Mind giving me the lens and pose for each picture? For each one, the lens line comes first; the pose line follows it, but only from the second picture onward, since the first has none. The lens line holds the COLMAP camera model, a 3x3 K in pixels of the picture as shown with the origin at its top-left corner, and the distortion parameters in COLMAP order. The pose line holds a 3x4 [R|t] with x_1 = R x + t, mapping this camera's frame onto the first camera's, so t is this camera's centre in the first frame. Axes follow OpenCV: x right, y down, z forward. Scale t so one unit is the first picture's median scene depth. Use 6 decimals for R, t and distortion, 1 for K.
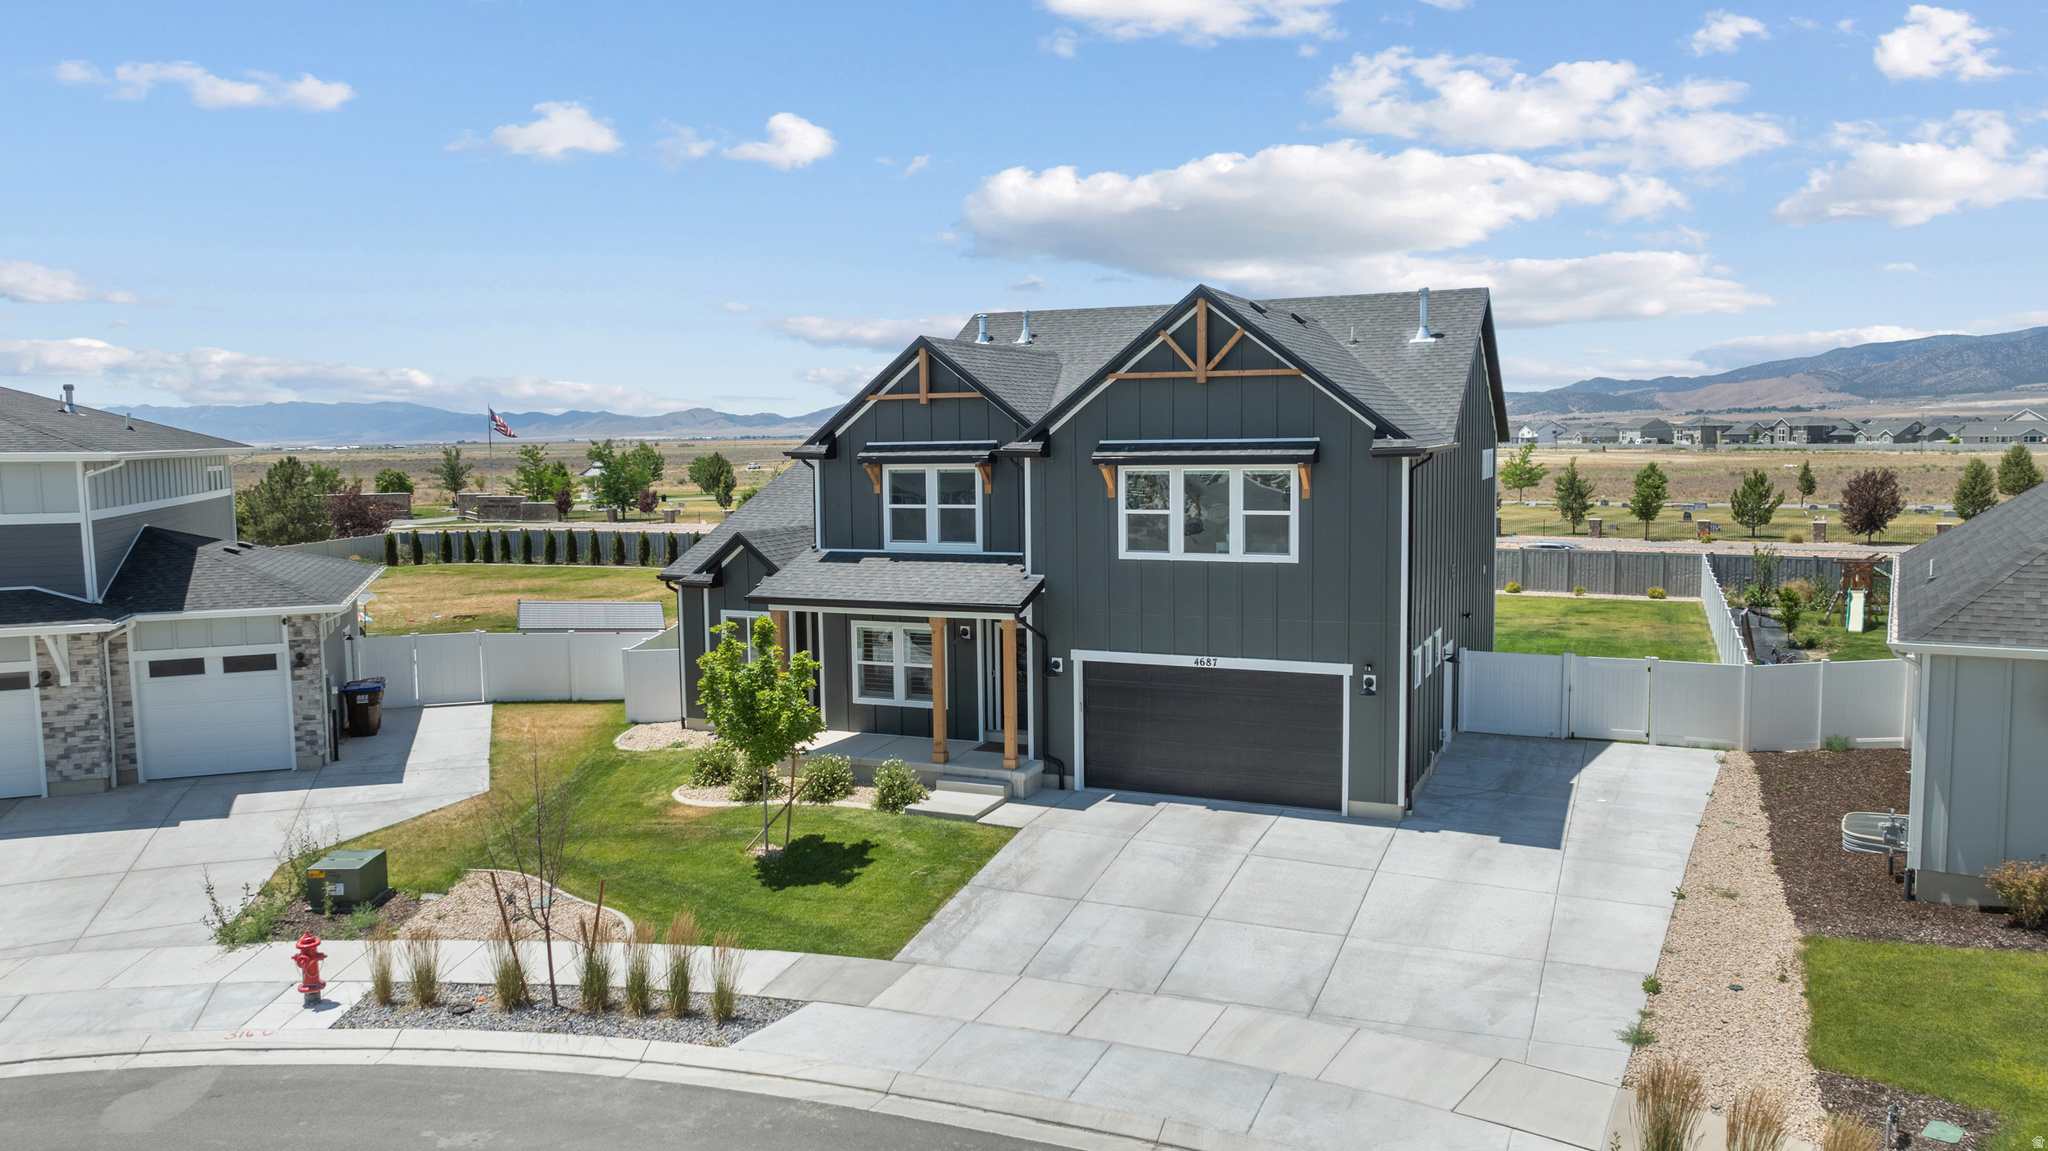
lens RADIAL K [[1440.1, 0, 1035.2], [0, 1440.1, 577.0], [0, 0, 1]] dist [-0.029864, 0.032541]
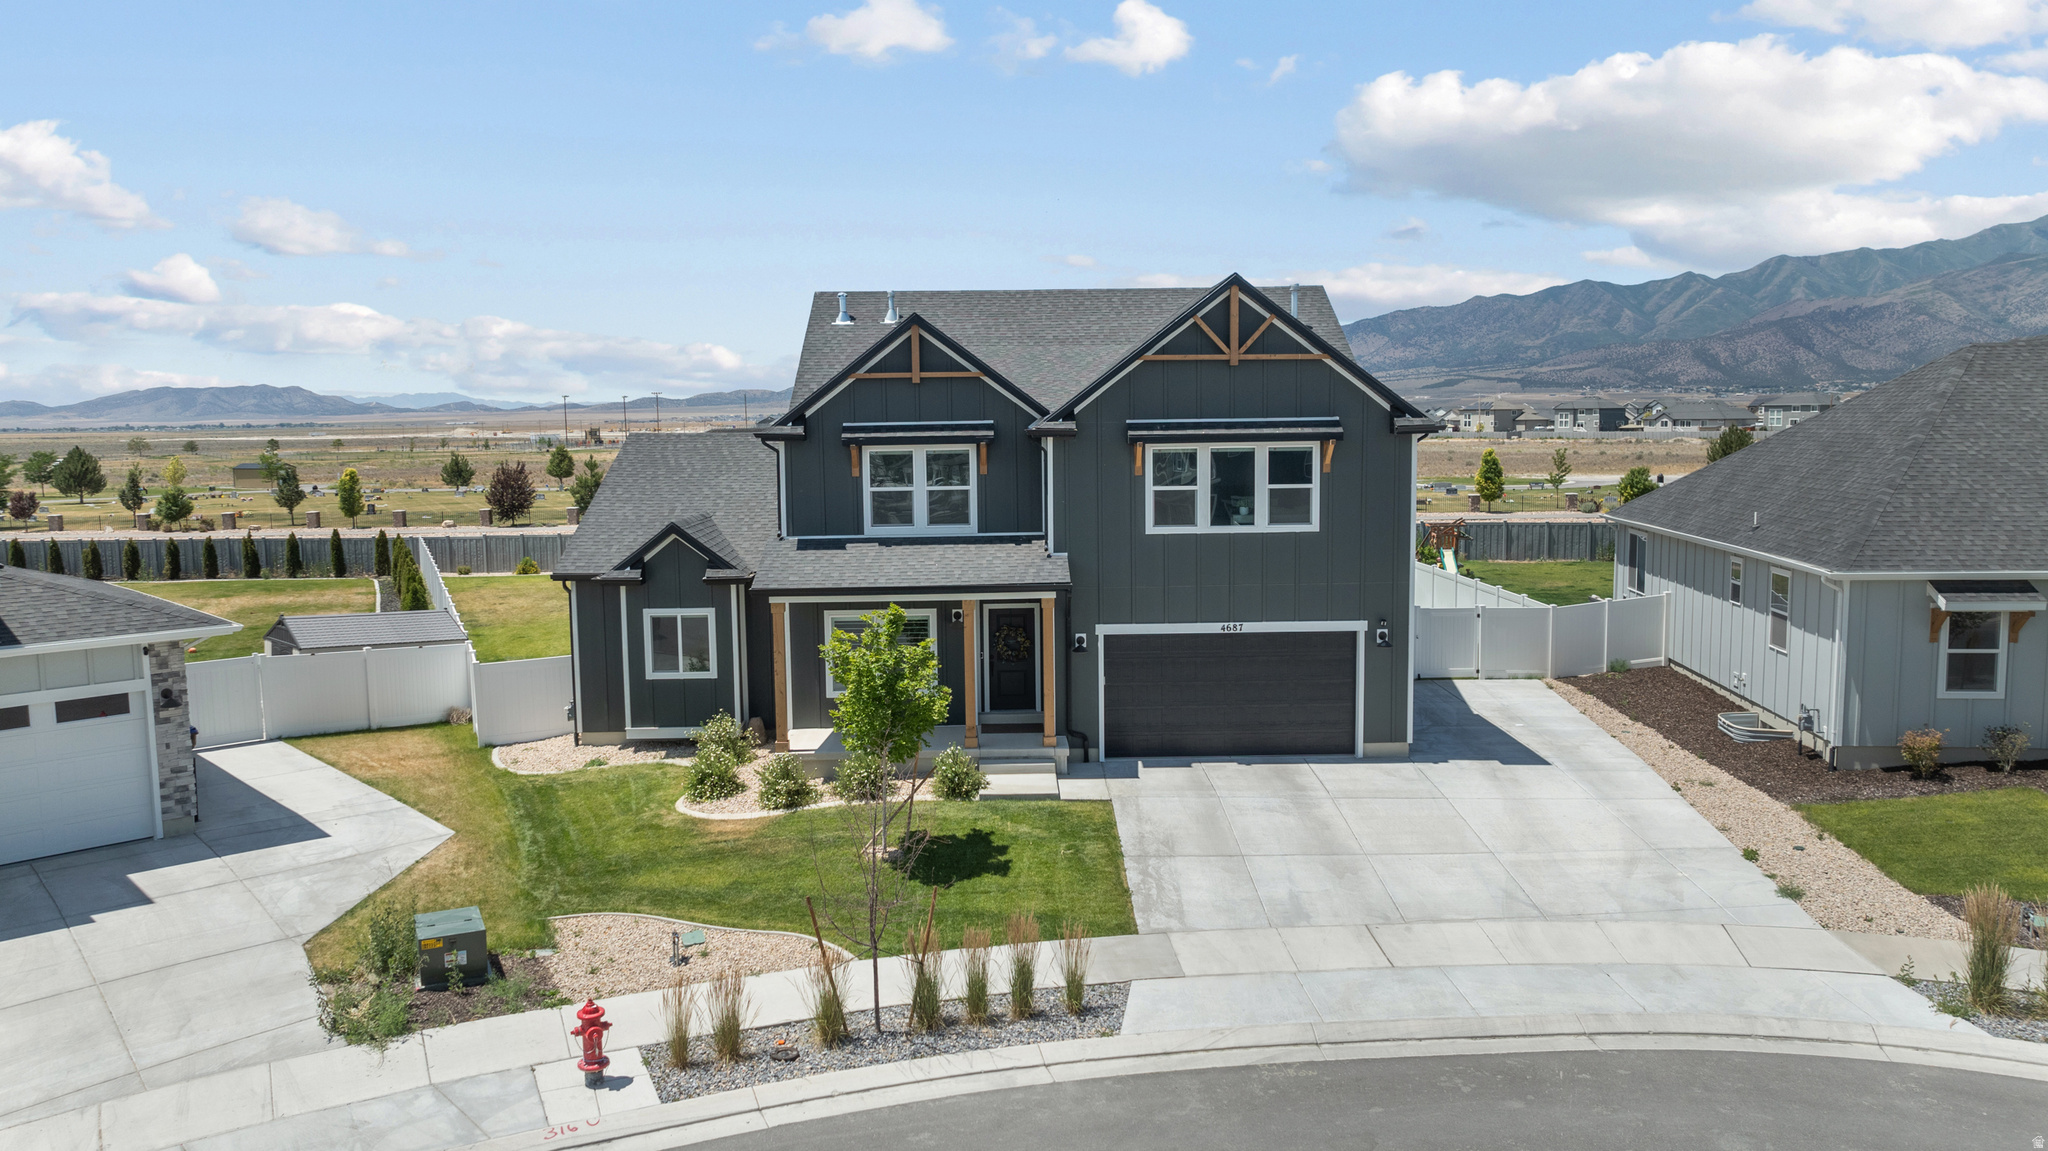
lens RADIAL K [[1440.1, 0, 1036.3], [0, 1440.1, 568.0], [0, 0, 1]] dist [-0.029864, 0.032541]
pose [[0.906798, -0.042002, 0.419468, -0.474770], [0.042146, 0.999072, 0.008927, -0.000659], [-0.419454, 0.009584, 0.907726, 0.095594]]
